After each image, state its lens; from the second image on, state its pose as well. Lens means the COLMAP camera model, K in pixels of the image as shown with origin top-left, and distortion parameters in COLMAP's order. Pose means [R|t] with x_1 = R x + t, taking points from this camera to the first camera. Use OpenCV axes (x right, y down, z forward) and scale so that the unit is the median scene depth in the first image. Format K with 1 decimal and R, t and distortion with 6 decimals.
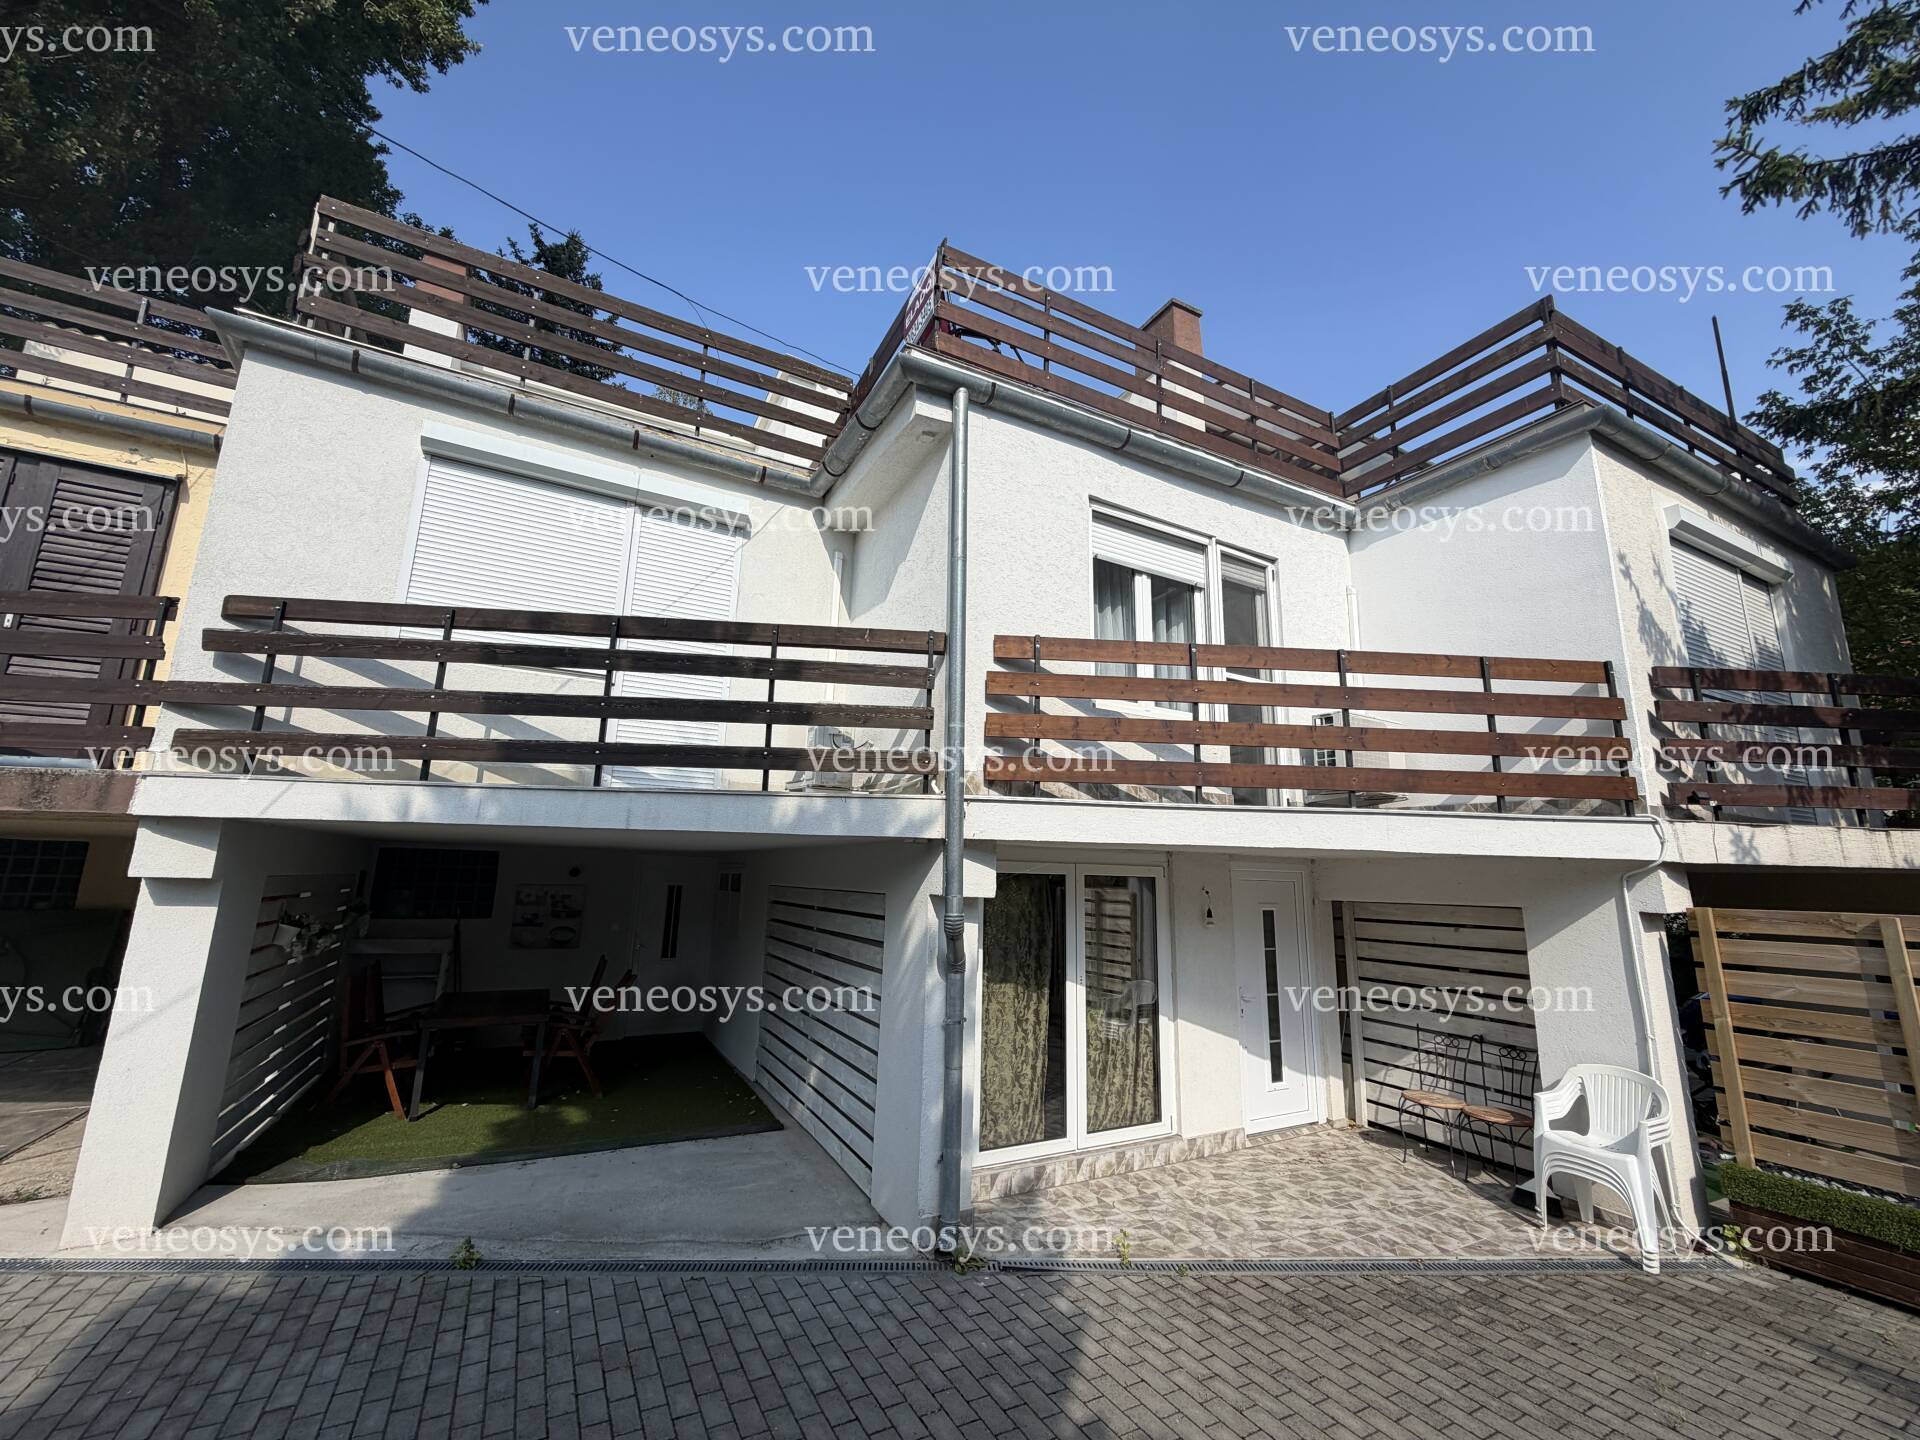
lens RADIAL K [[767.2, 0, 960.0], [0, 767.2, 720.0], [0, 0, 1]] dist [0.000018, 0.000963]
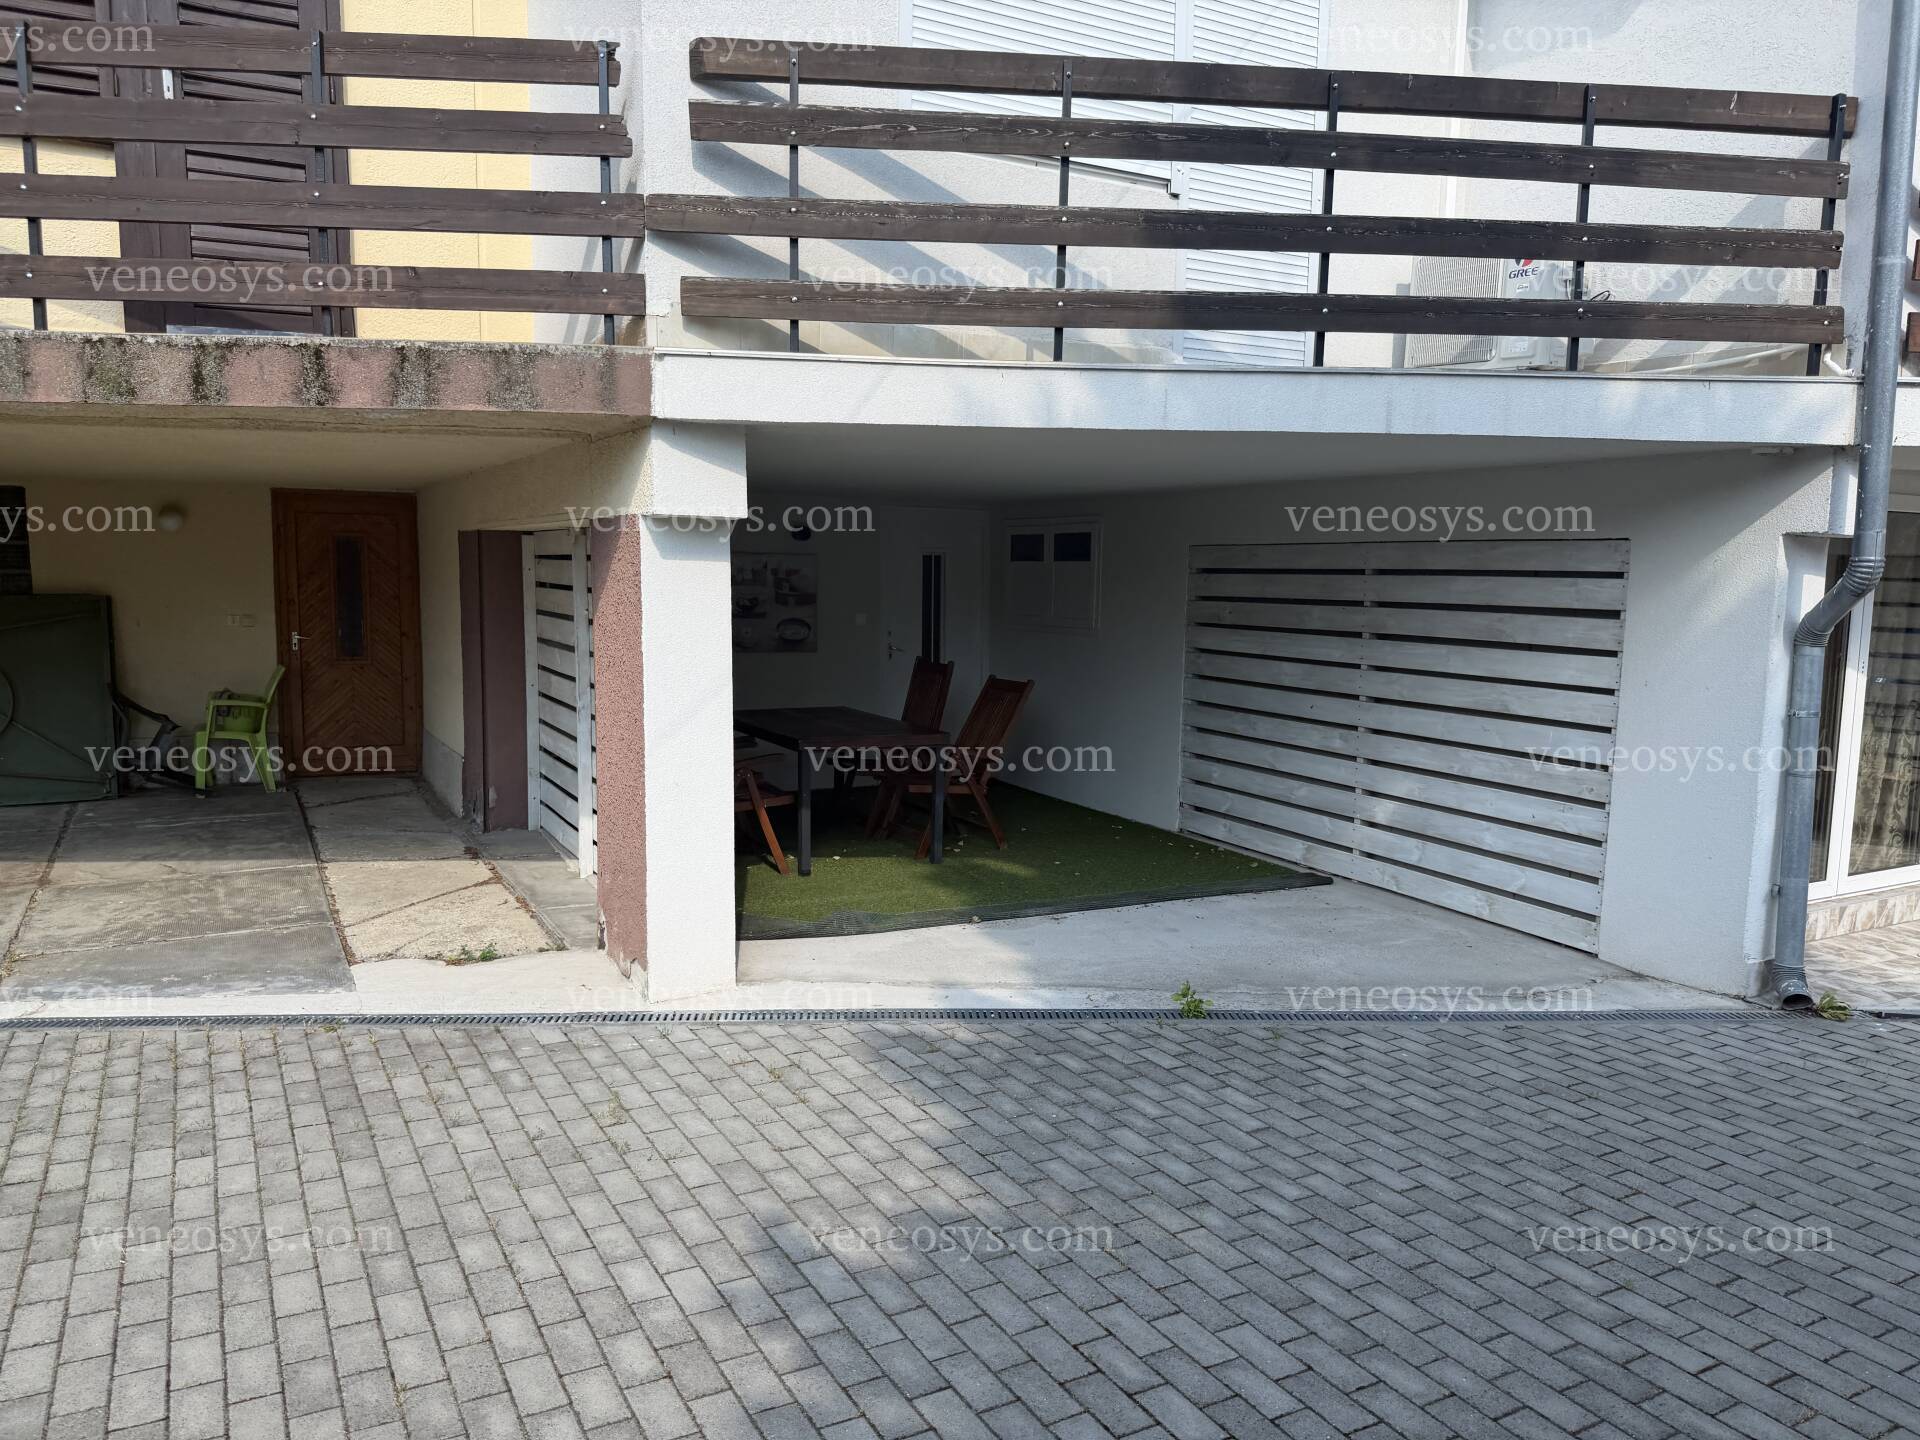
lens RADIAL K [[1415.1, 0, 960.0], [0, 1415.1, 720.0], [0, 0, 1]] dist [-0.001137, -0.007226]
pose [[0.999971, -0.007085, -0.002721, -0.745782], [0.007584, 0.946302, 0.323195, -0.016488], [0.000286, -0.323207, 0.946328, -0.195393]]
